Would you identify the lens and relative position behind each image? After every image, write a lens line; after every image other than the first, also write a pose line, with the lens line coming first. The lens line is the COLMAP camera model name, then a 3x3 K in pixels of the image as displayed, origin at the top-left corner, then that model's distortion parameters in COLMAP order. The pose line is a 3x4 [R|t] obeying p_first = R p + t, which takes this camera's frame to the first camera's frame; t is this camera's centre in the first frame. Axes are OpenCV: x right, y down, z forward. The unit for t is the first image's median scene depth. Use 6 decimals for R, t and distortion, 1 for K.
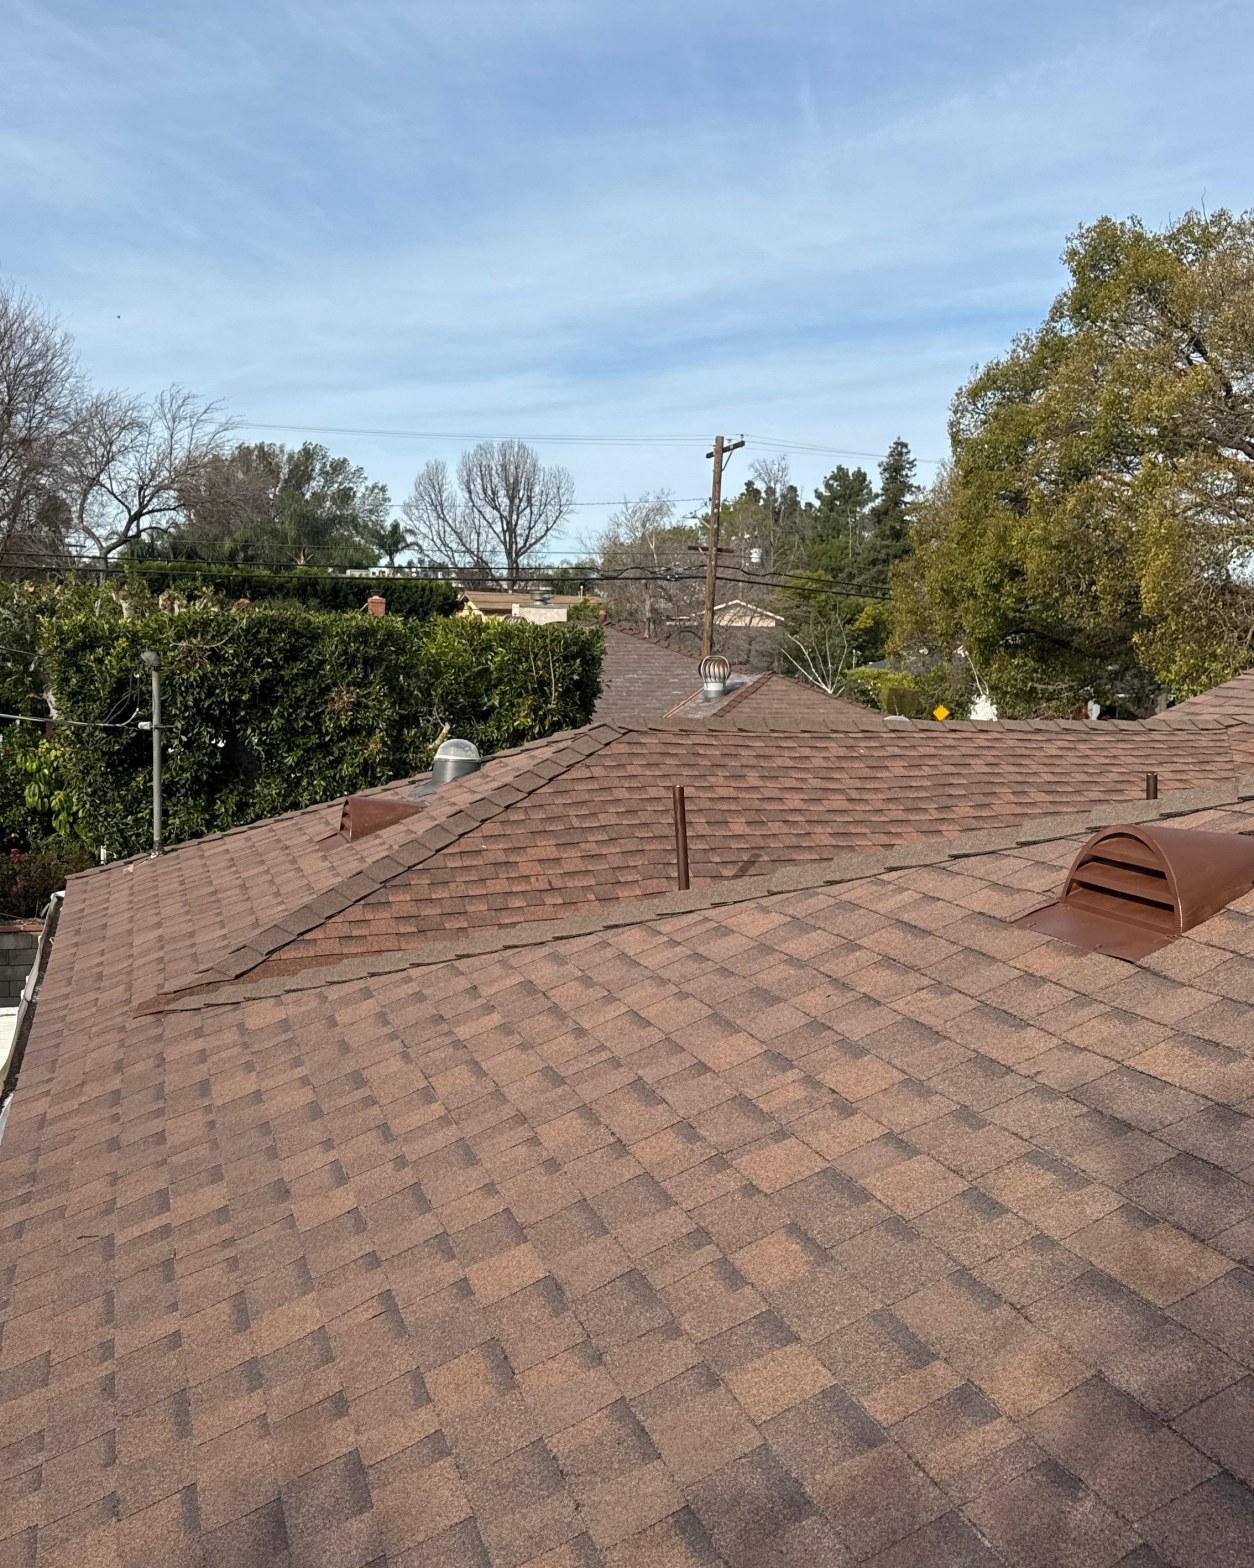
lens RADIAL K [[1553.6, 0, 615.8], [0, 1553.6, 786.3], [0, 0, 1]] dist [0.165229, -0.244219]
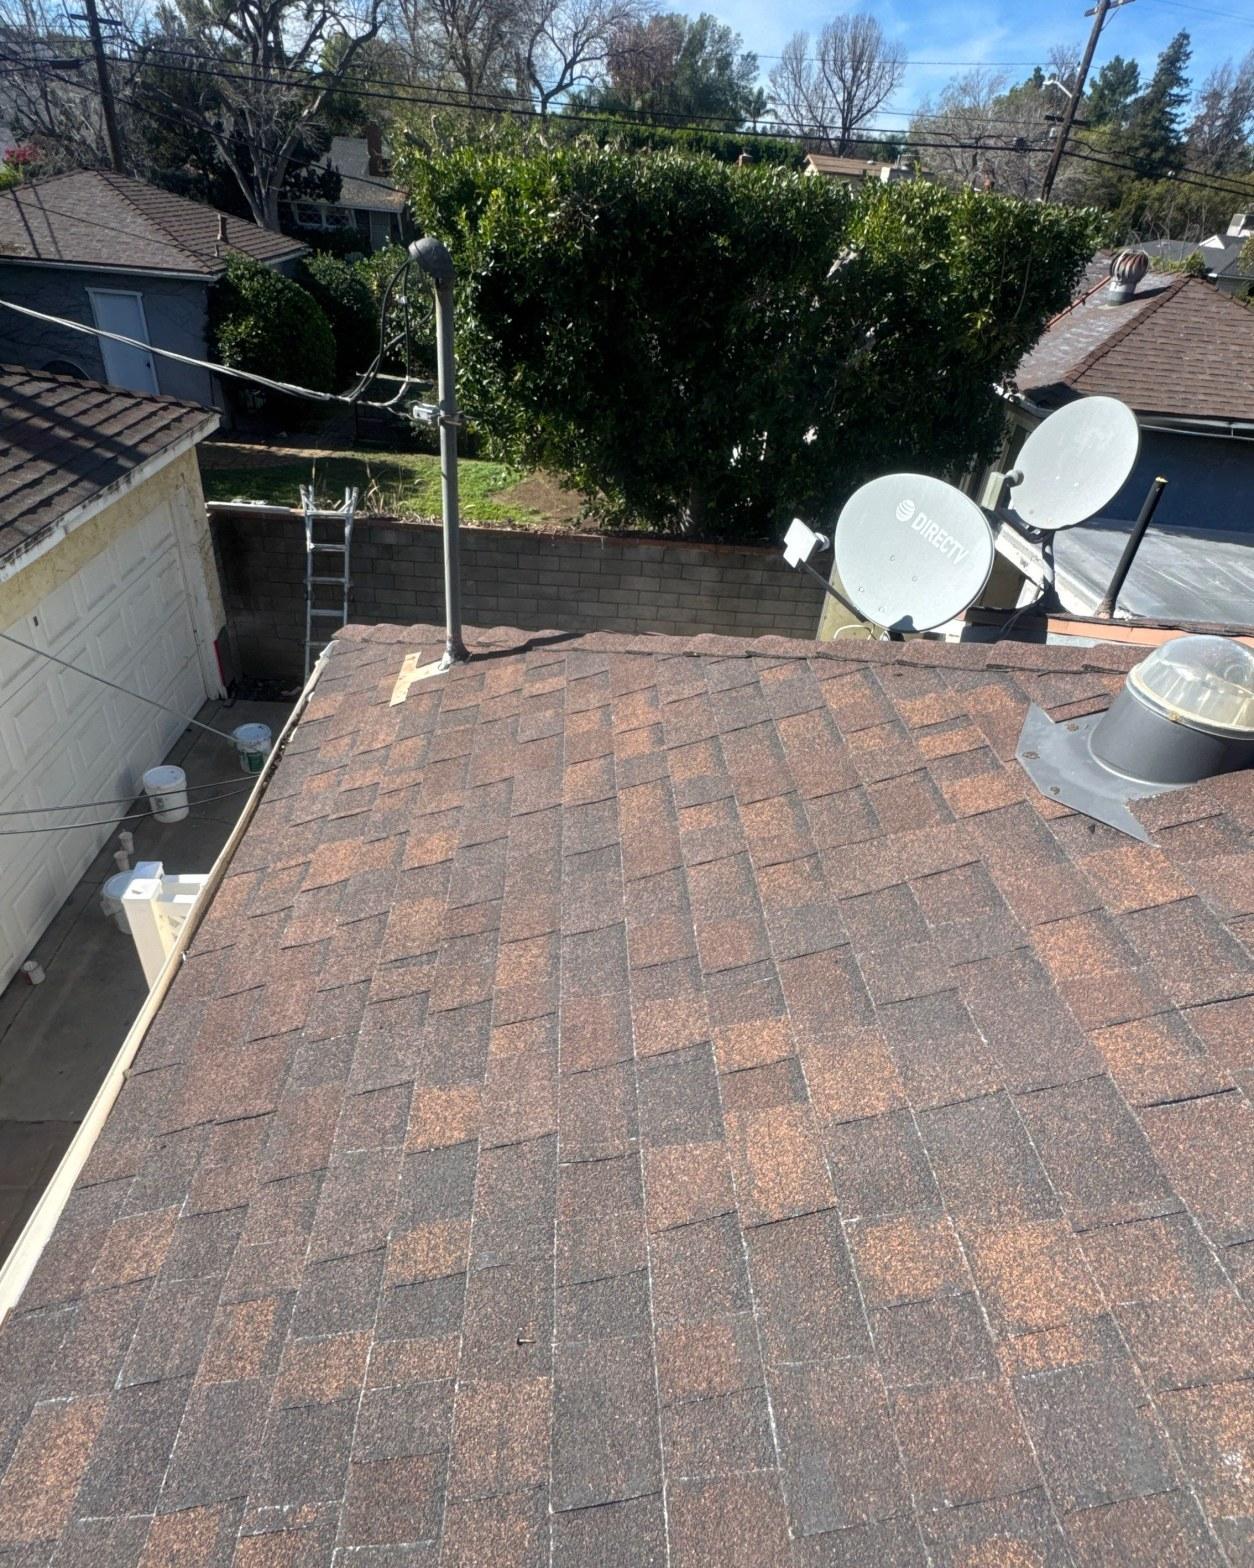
lens RADIAL K [[868.6, 0, 624.2], [0, 868.6, 767.6], [0, 0, 1]] dist [-0.002989, -0.001395]
pose [[0.966836, 0.188538, -0.172286, -0.039479], [-0.084794, 0.873269, 0.479803, -0.017872], [0.240913, -0.449281, 0.860295, 0.167802]]
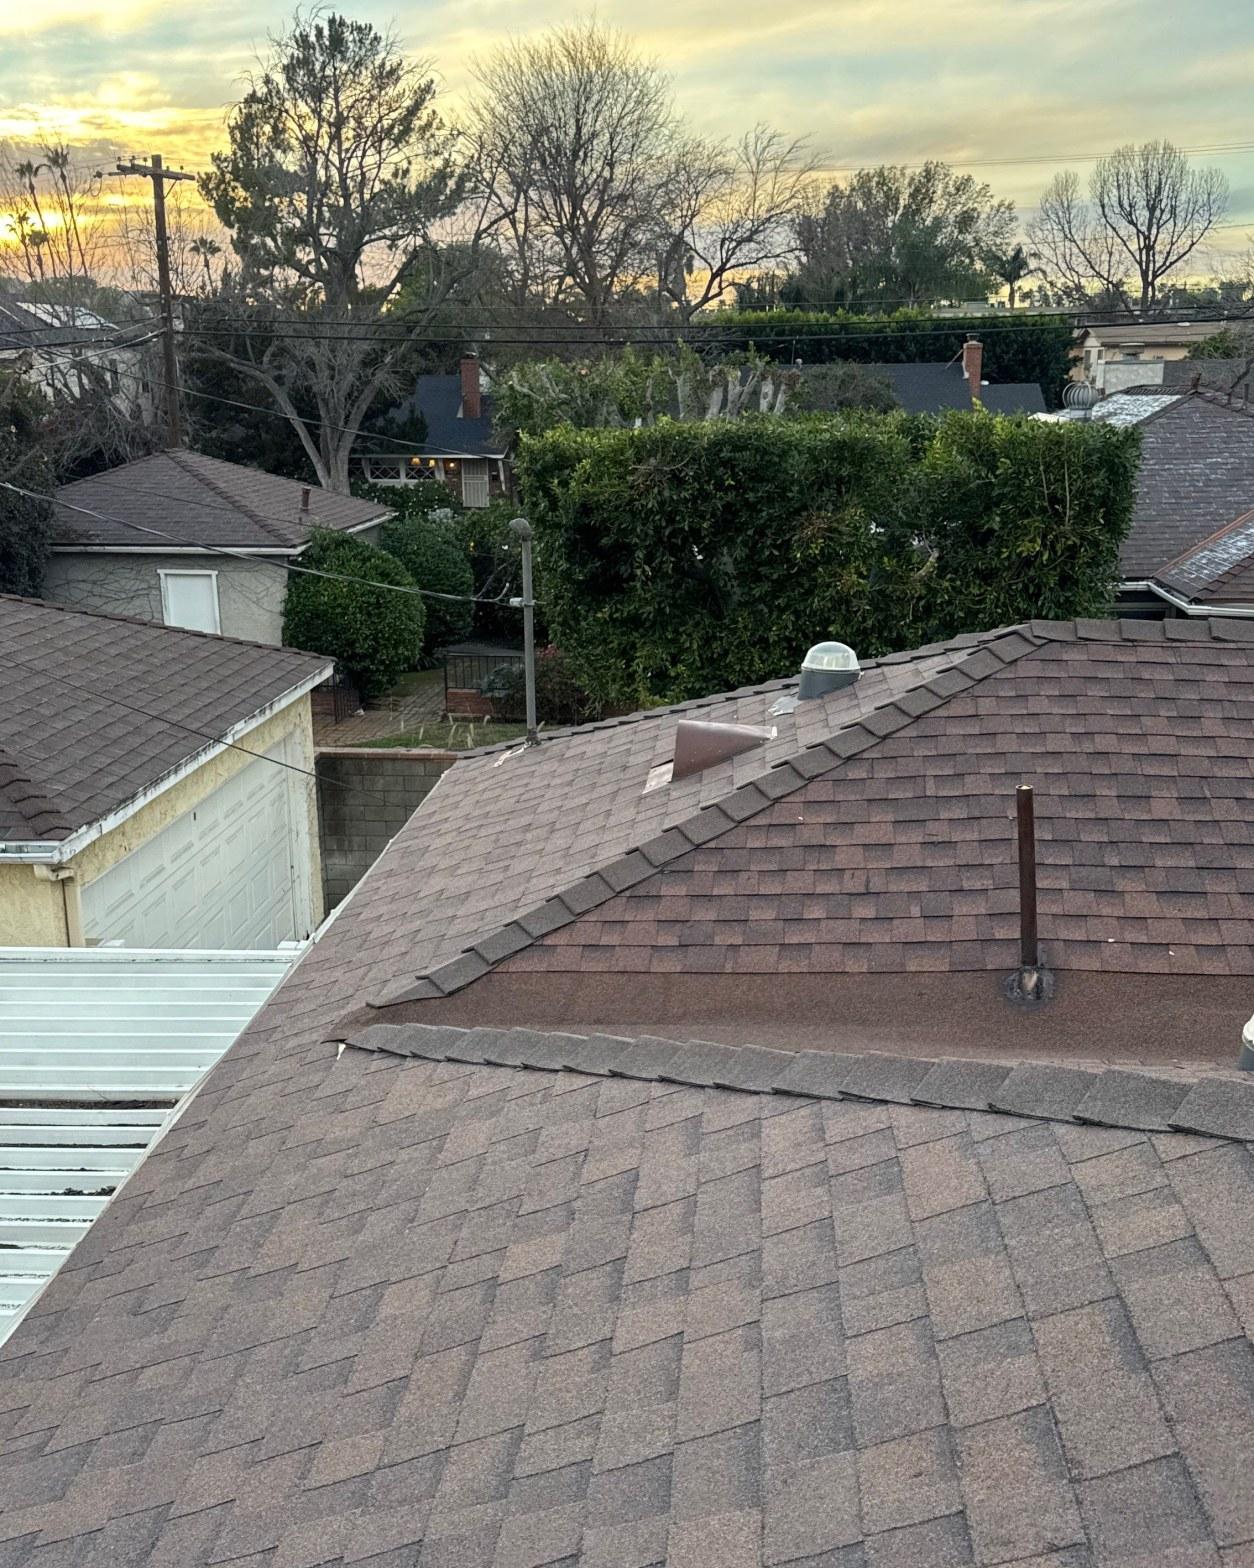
lens RADIAL K [[1547.9, 0, 616.5], [0, 1547.9, 803.6], [0, 0, 1]] dist [0.155054, -0.340681]
pose [[0.924631, 0.072936, -0.373816, 0.021496], [-0.006338, 0.984303, 0.176371, -0.018791], [0.380812, -0.160709, 0.910580, 0.044412]]
